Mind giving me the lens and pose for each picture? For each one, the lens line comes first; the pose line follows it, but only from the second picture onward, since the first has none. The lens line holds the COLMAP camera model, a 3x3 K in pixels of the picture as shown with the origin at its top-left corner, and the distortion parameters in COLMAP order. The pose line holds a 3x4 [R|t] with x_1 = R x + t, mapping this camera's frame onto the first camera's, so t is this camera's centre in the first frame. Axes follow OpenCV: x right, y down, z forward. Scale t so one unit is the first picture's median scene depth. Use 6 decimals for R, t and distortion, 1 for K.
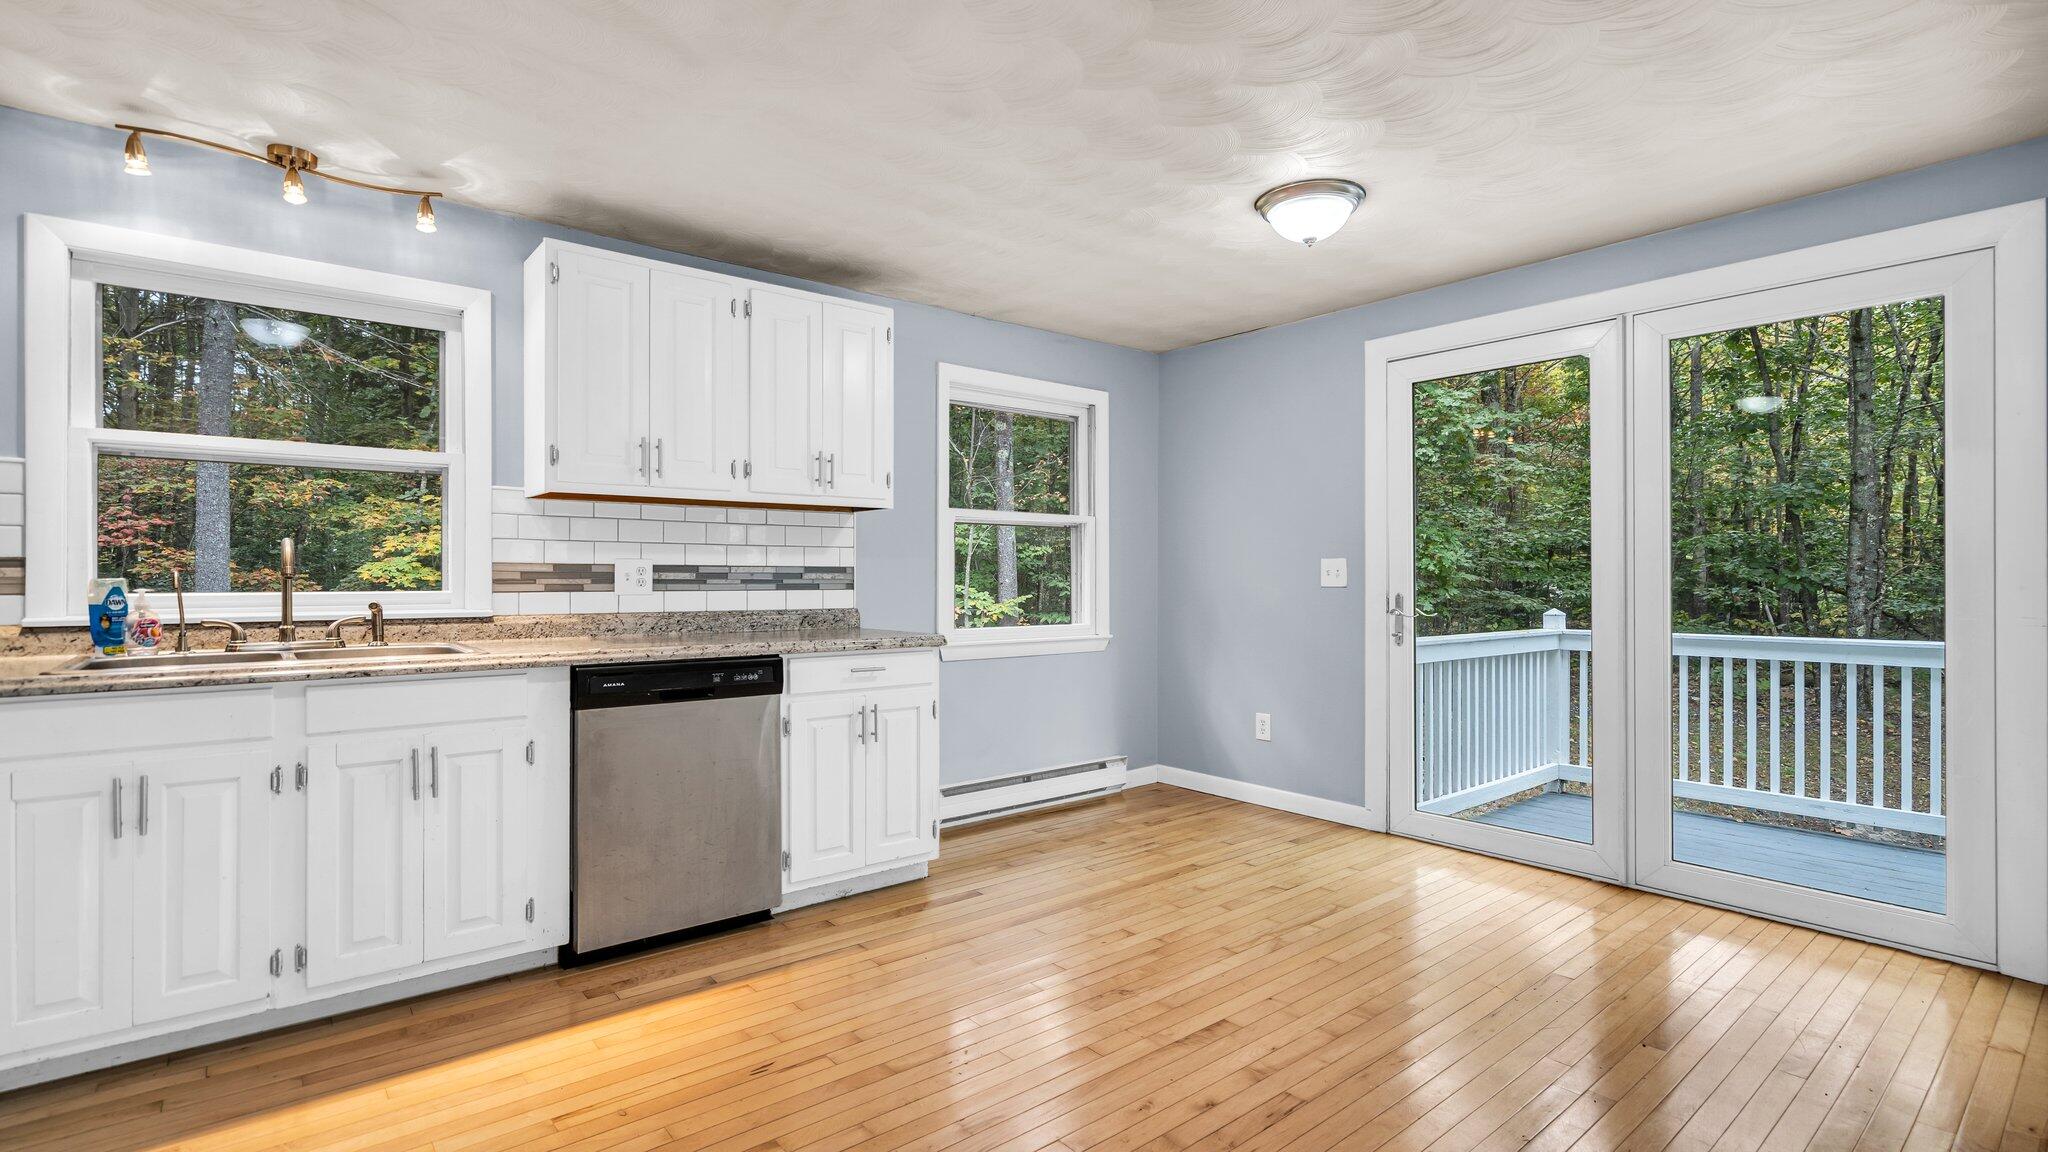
lens RADIAL K [[950.8, 0, 1015.3], [0, 950.8, 573.8], [0, 0, 1]] dist [-0.003972, -0.000050]
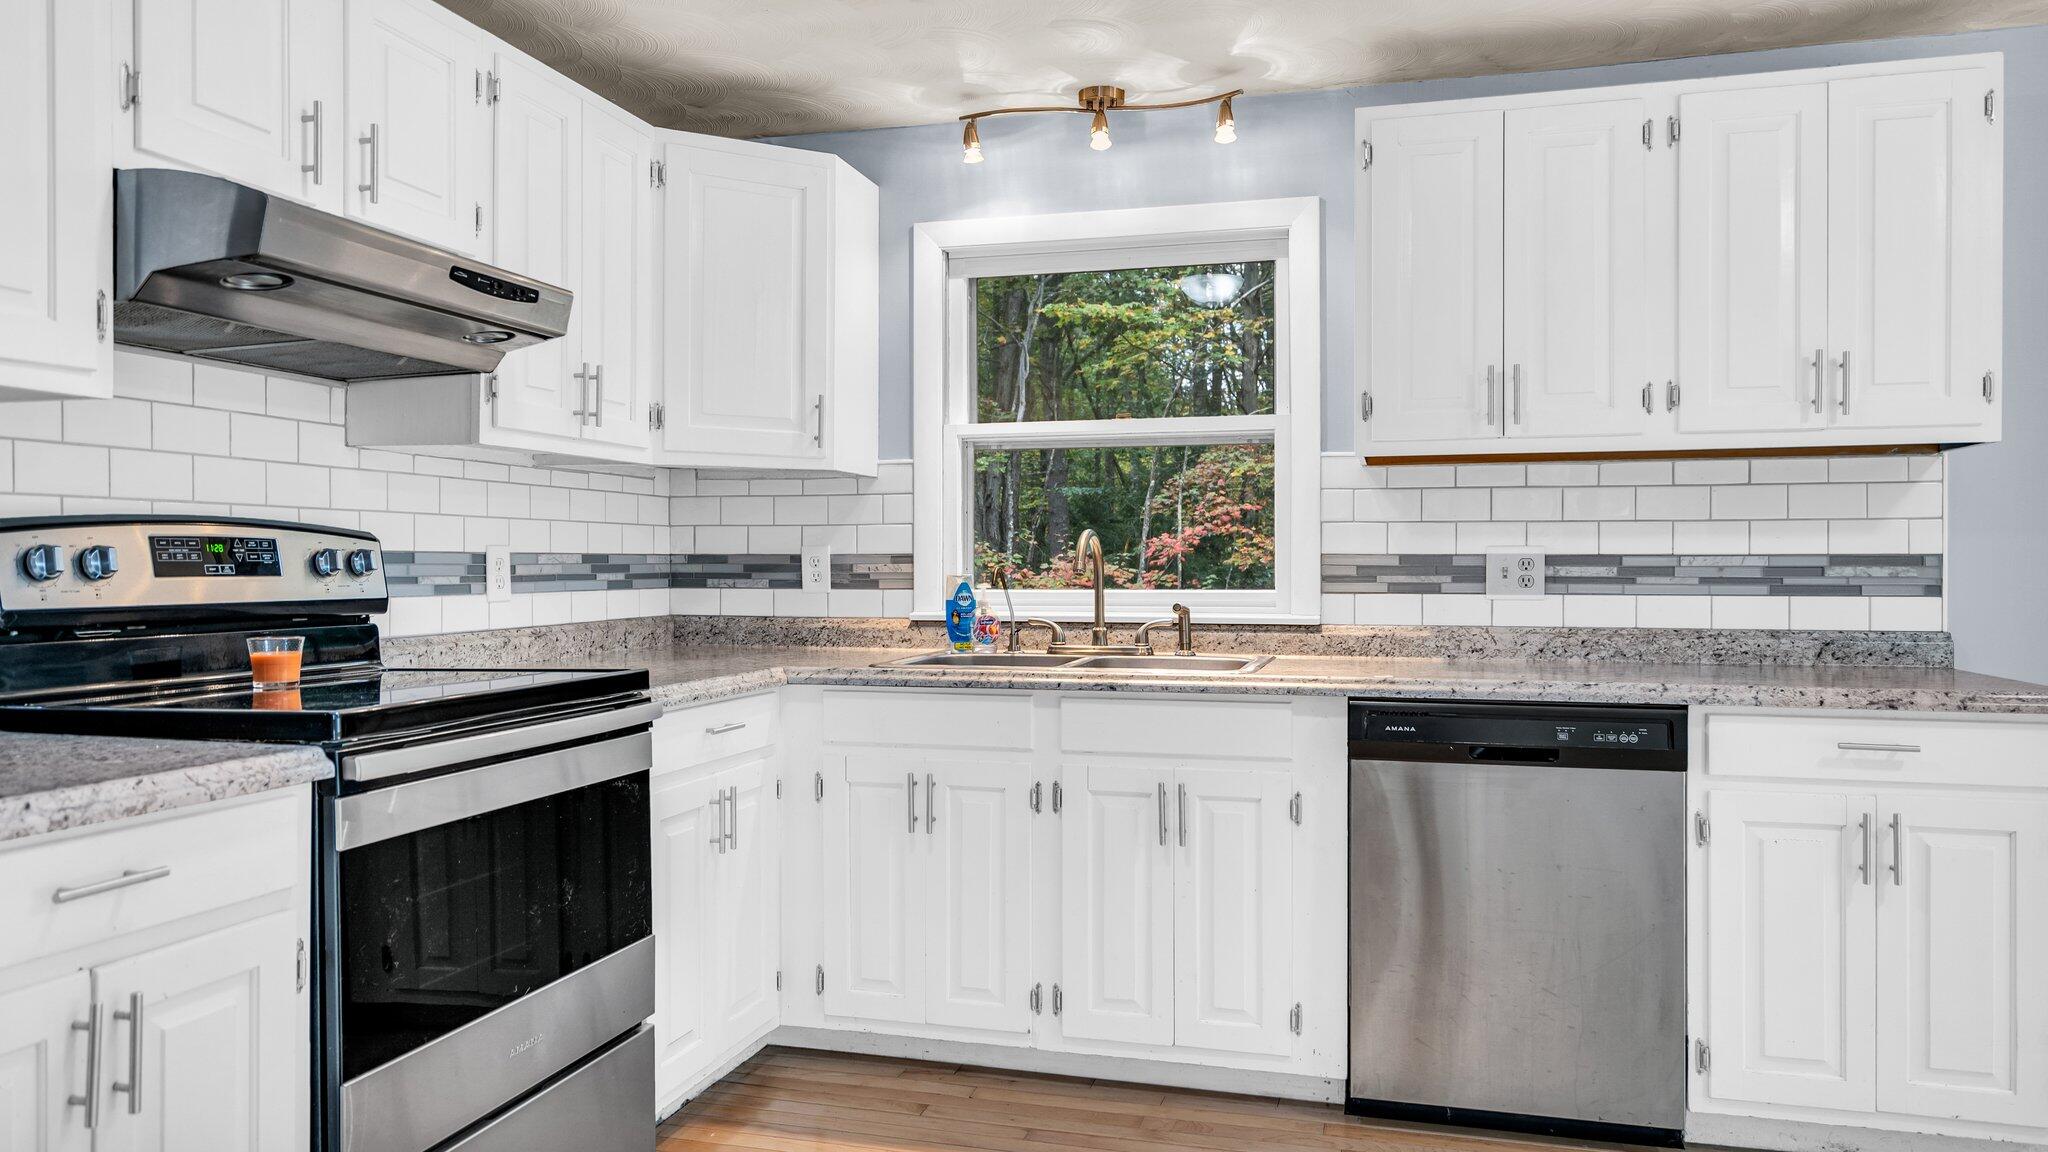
lens RADIAL K [[1410.0, 0, 1021.4], [0, 1410.0, 567.3], [0, 0, 1]] dist [0.003809, 0.000521]
pose [[0.575689, 0.000627, -0.817669, 0.233237], [0.002890, 0.999992, 0.002801, -0.004868], [0.817664, -0.003975, 0.575682, 0.154868]]
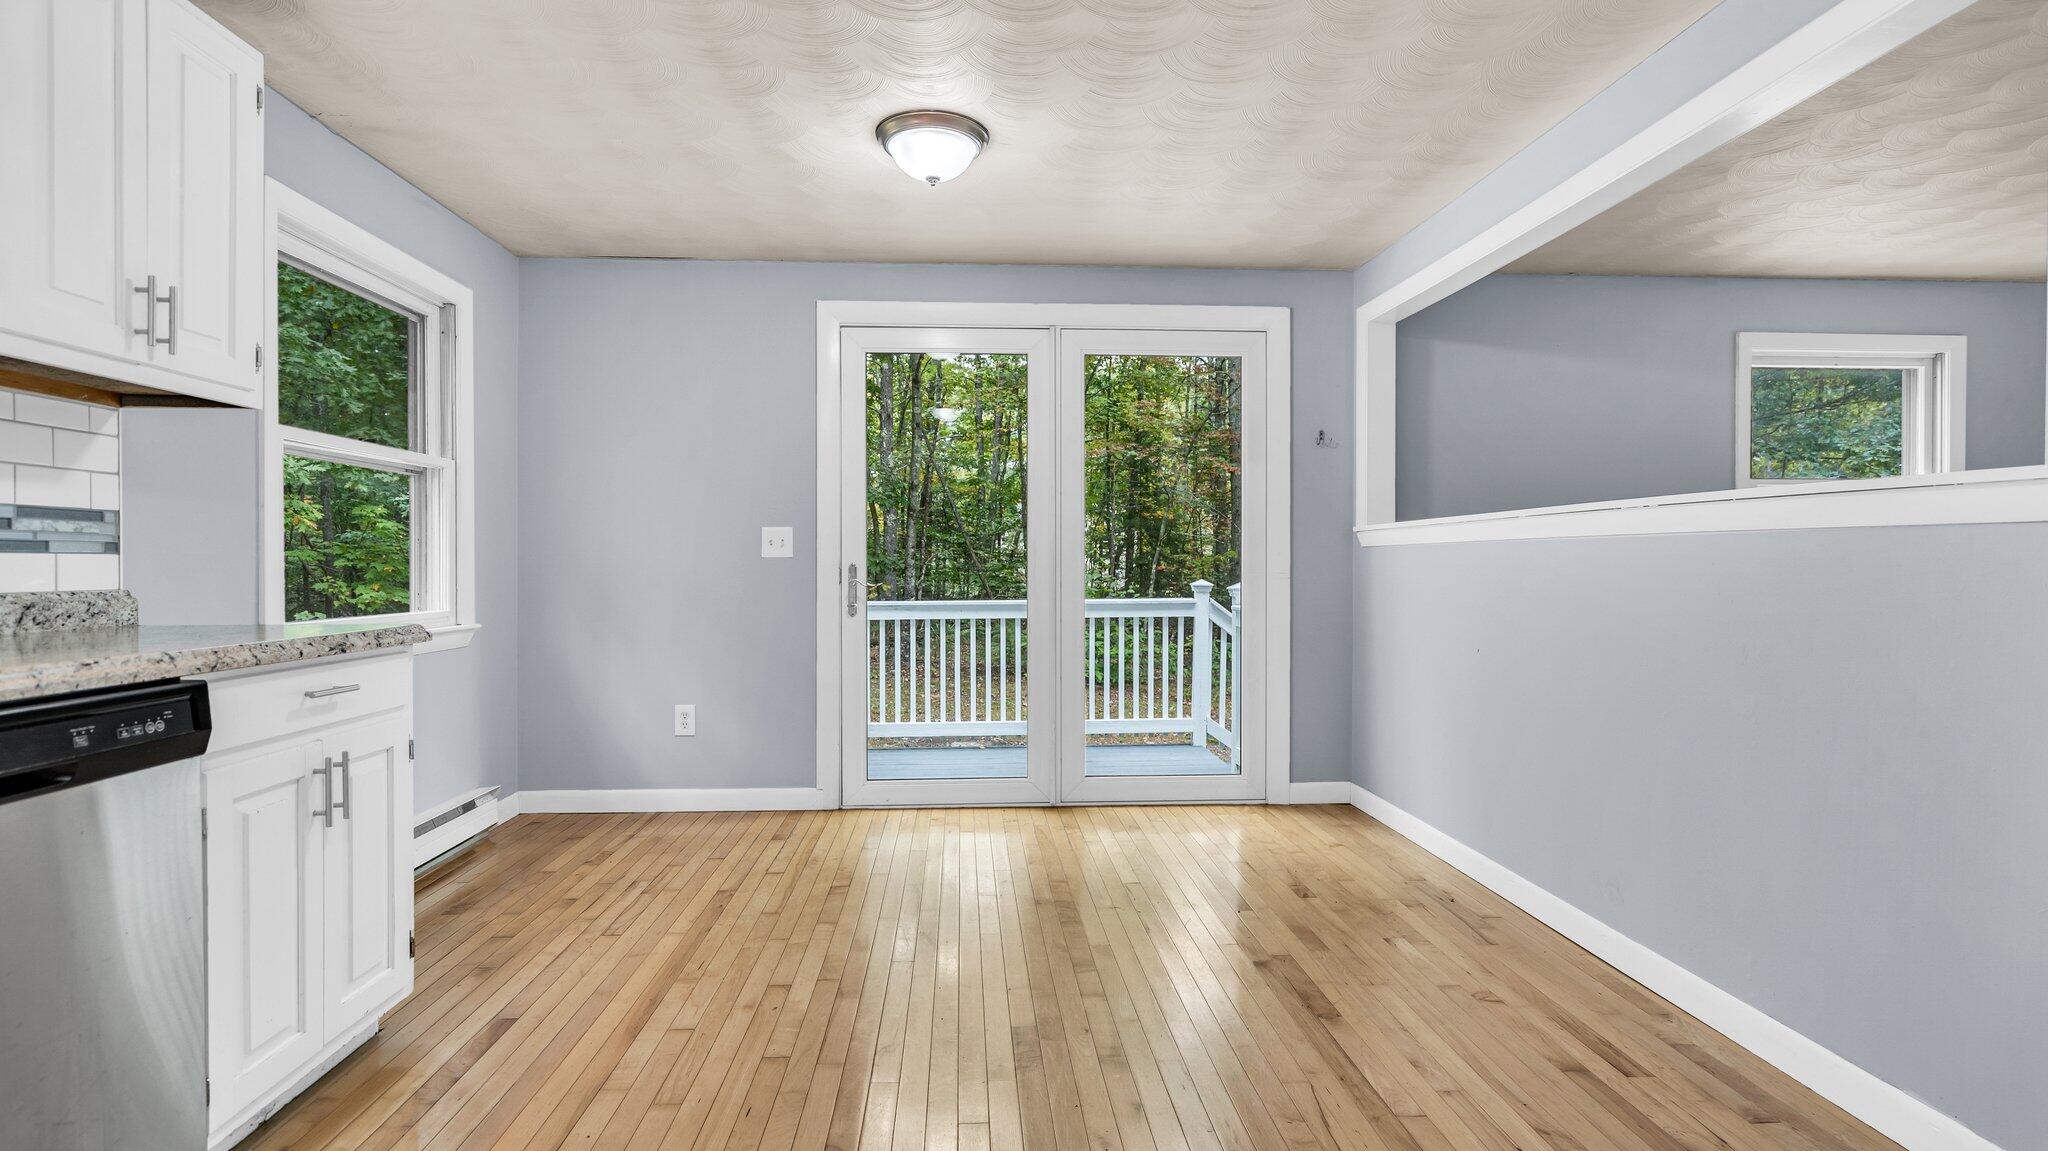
lens RADIAL K [[950.8, 0, 1015.3], [0, 950.8, 573.3], [0, 0, 1]] dist [-0.003972, -0.000050]
pose [[0.585009, -0.006433, 0.811001, -0.392399], [-0.002215, 0.999952, 0.009530, 0.027104], [-0.811024, -0.007372, 0.584967, 0.375158]]
